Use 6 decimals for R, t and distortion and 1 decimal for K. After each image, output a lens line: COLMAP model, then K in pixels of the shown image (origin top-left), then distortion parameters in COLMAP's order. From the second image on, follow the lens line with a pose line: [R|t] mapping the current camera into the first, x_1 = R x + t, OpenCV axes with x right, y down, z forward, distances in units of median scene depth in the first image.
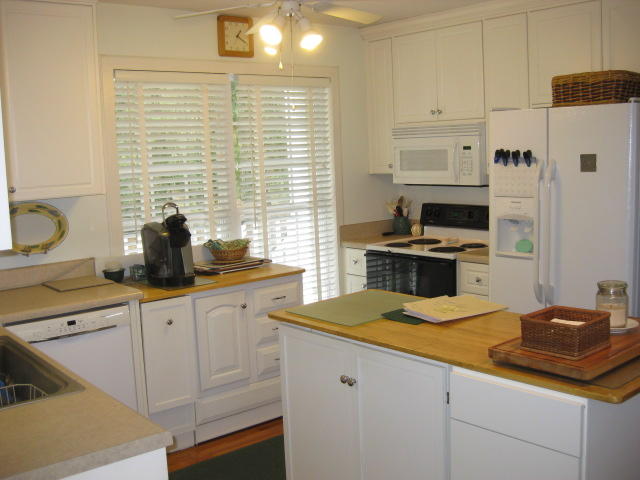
lens RADIAL K [[703.3, 0, 320.0], [0, 703.3, 240.0], [0, 0, 1]] dist [-0.167513, 0.106682]
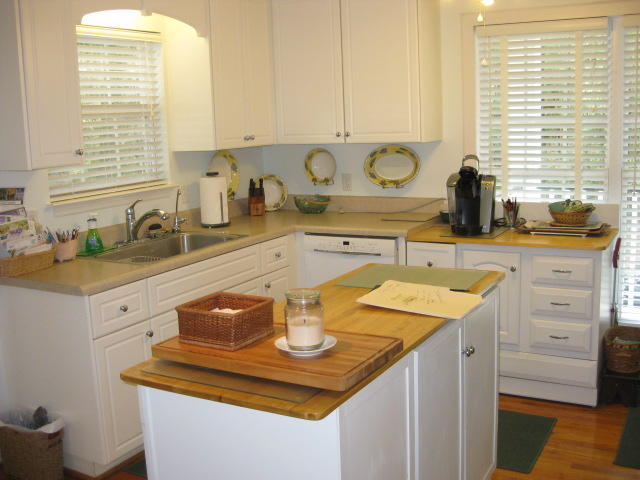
lens RADIAL K [[703.3, 0, 320.0], [0, 703.3, 240.0], [0, 0, 1]] dist [-0.167513, 0.106682]
pose [[0.345386, 0.185261, -0.919993, 0.693960], [-0.092823, 0.982258, 0.162951, -0.078014], [0.933859, 0.029116, 0.356455, 0.428815]]
